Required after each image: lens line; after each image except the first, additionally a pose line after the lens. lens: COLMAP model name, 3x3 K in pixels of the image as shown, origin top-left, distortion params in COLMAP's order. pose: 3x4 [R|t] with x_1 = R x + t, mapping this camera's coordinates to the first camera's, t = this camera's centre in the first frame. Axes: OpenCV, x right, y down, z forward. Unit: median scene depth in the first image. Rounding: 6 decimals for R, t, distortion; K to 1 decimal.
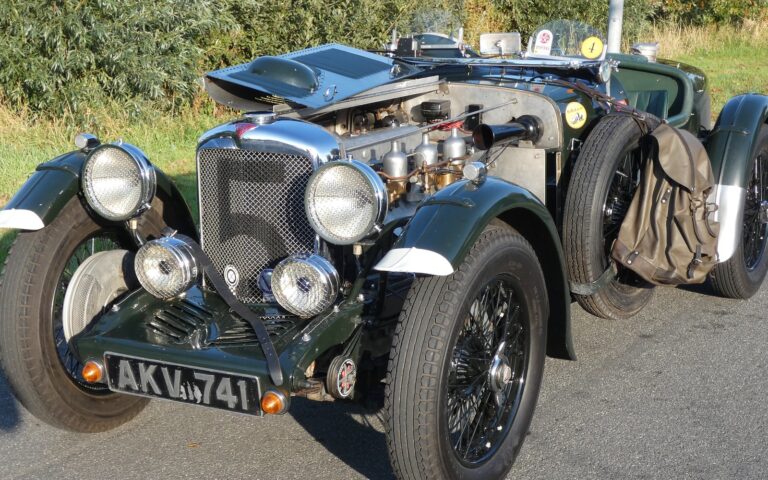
lens RADIAL K [[1441.0, 0, 338.0], [0, 1441.0, 240.5], [0, 0, 1]] dist [0.160792, -1.687077]
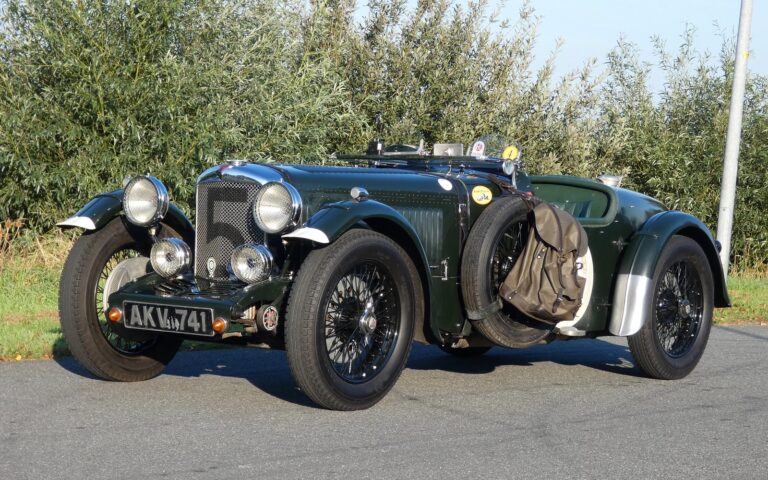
lens RADIAL K [[2020.0, 0, 350.3], [0, 2020.0, 291.4], [0, 0, 1]] dist [0.423335, -0.604042]
pose [[0.990992, 0.052706, -0.123113, 0.338808], [-0.070941, 0.986322, -0.148784, 0.362501], [0.113587, 0.156177, 0.981176, -1.087203]]
